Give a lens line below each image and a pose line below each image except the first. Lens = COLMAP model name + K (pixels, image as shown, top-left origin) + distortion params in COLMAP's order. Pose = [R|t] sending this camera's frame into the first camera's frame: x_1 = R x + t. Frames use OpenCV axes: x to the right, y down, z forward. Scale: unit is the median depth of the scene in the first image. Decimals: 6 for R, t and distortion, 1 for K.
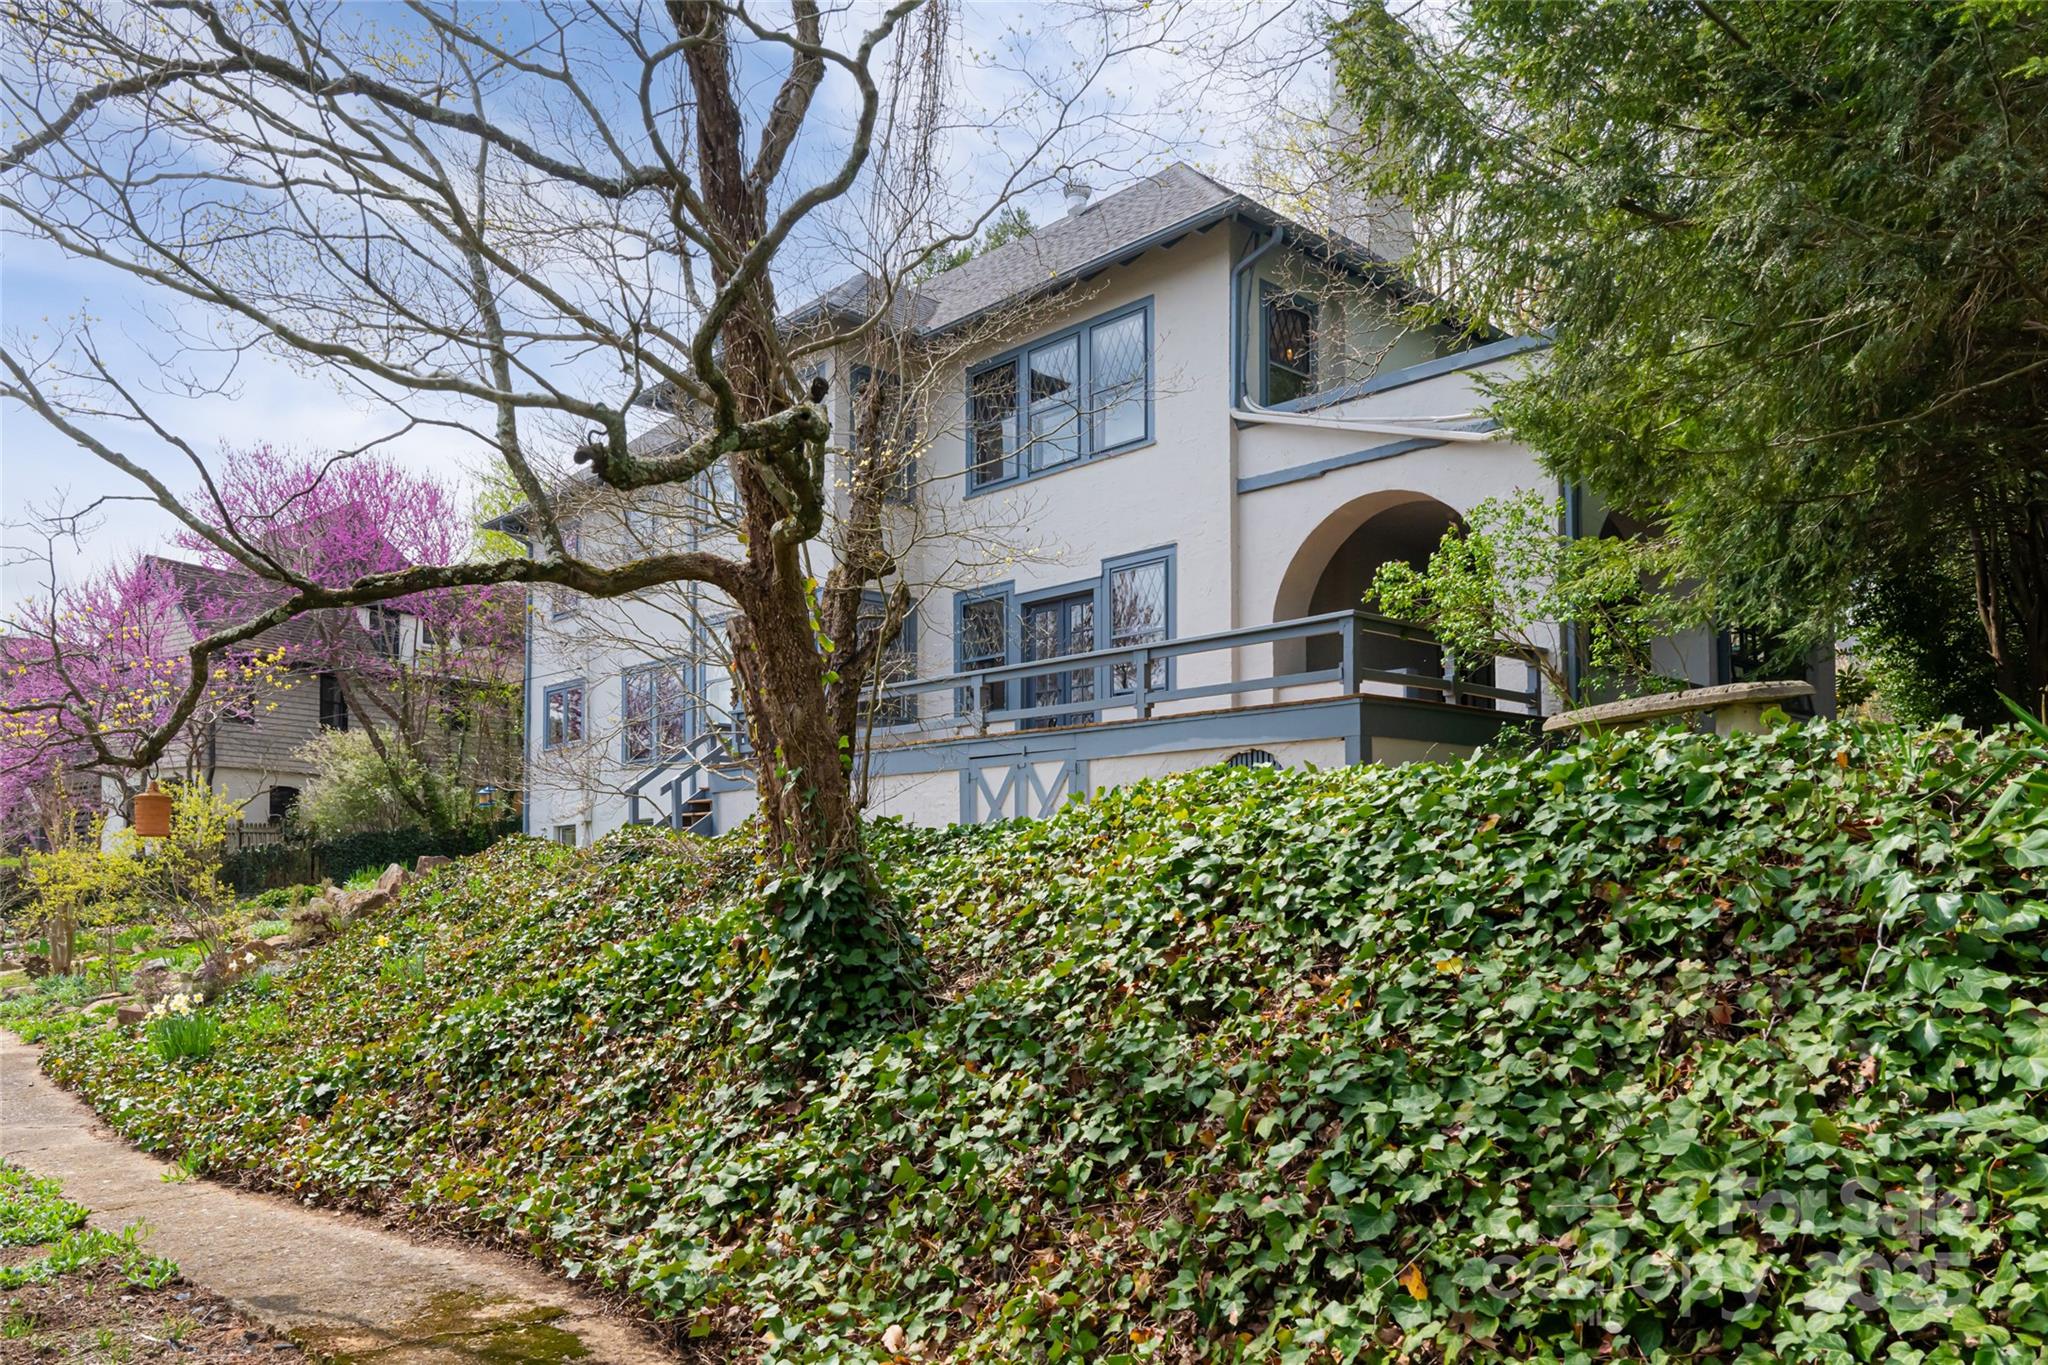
lens RADIAL K [[1445.7, 0, 1018.6], [0, 1445.7, 688.5], [0, 0, 1]] dist [-0.011858, 0.000700]
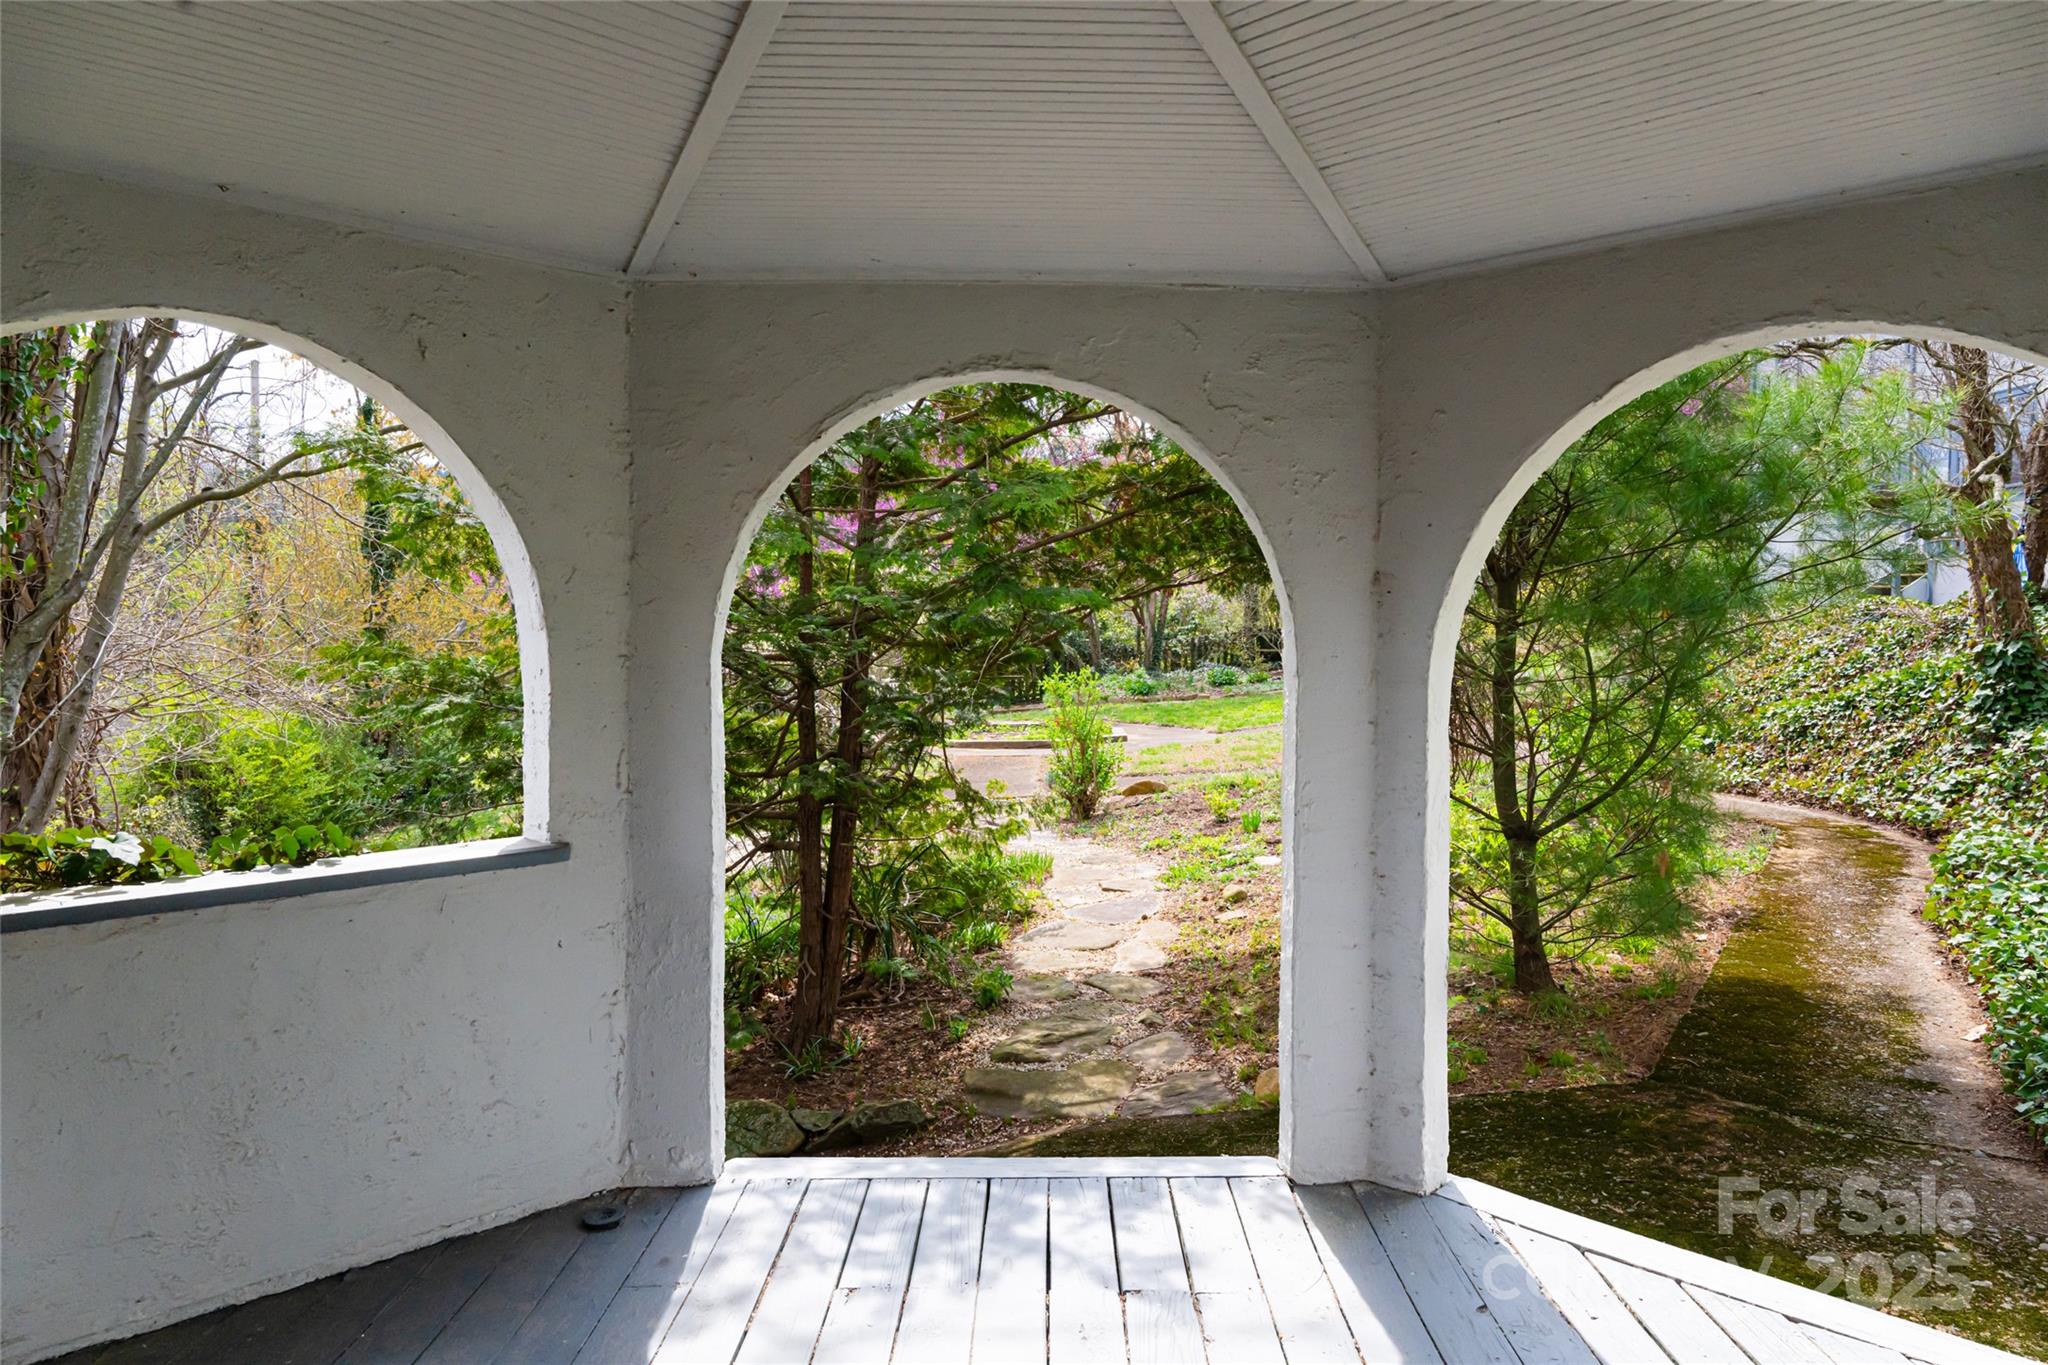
lens RADIAL K [[1445.7, 0, 1025.1], [0, 1445.7, 697.7], [0, 0, 1]] dist [-0.011858, 0.000700]
pose [[0.727554, 0.051864, -0.684088, 0.228493], [0.081728, 0.983485, 0.161484, -0.218614], [0.681165, -0.173397, 0.711300, -1.288230]]
